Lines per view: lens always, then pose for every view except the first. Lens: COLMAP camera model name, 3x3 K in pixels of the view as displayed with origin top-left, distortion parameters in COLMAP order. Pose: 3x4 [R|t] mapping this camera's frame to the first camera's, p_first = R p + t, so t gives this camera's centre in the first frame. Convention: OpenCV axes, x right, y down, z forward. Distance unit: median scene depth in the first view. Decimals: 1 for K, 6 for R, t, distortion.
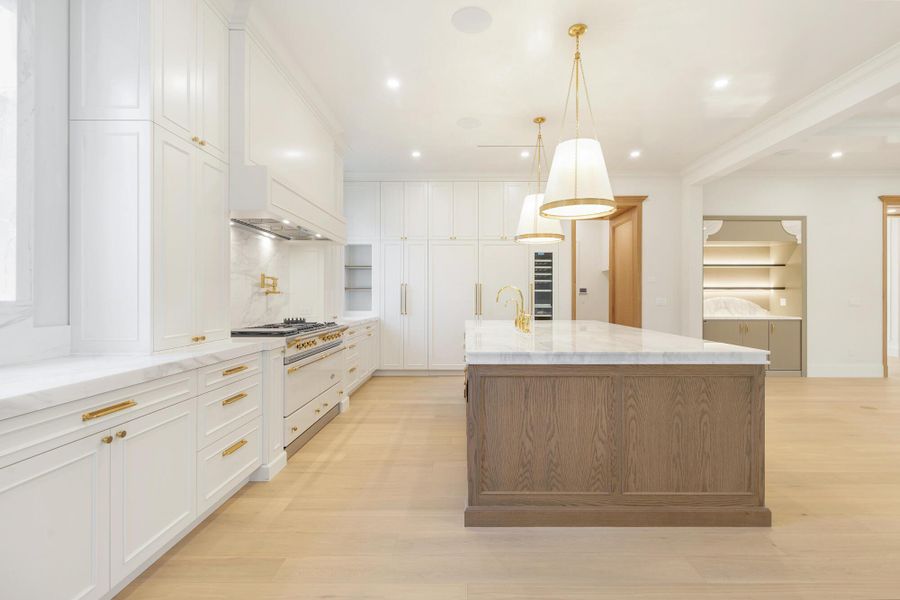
lens RADIAL K [[420.5, 0, 462.0], [0, 420.5, 302.5], [0, 0, 1]] dist [0.004363, -0.001076]
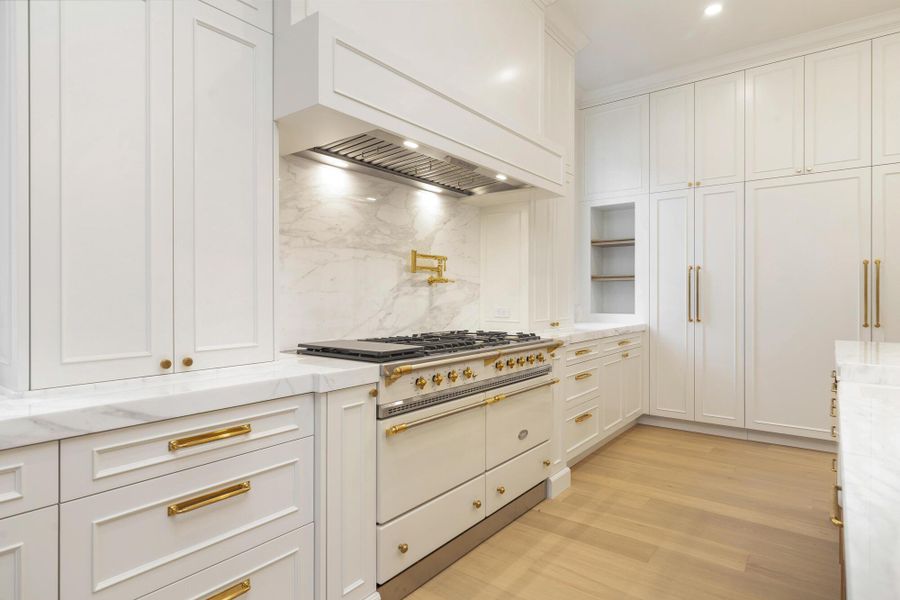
lens RADIAL K [[500.6, 0, 445.5], [0, 500.6, 297.6], [0, 0, 1]] dist [0.005271, -0.000801]
pose [[0.796614, 0.001167, -0.604487, 0.000326], [-0.007088, 0.999947, -0.007410, 0.005535], [0.604446, 0.010187, 0.796581, 0.426545]]
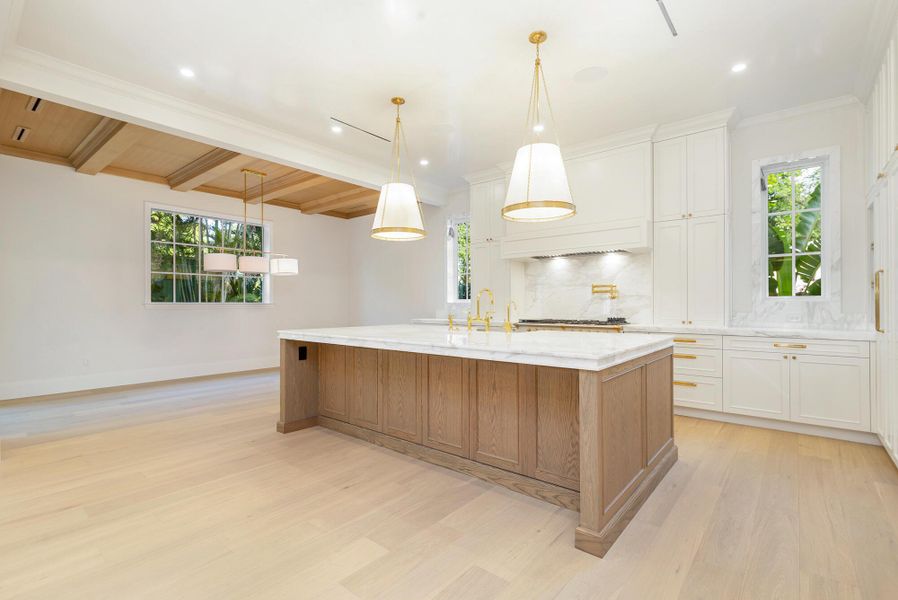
lens RADIAL K [[419.5, 0, 448.5], [0, 419.5, 302.3], [0, 0, 1]] dist [0.004363, -0.001076]
pose [[-0.641289, -0.004422, -0.767287, 0.872663], [-0.009957, 0.999947, 0.002560, -0.005418], [0.767235, 0.009281, -0.641299, 1.447606]]
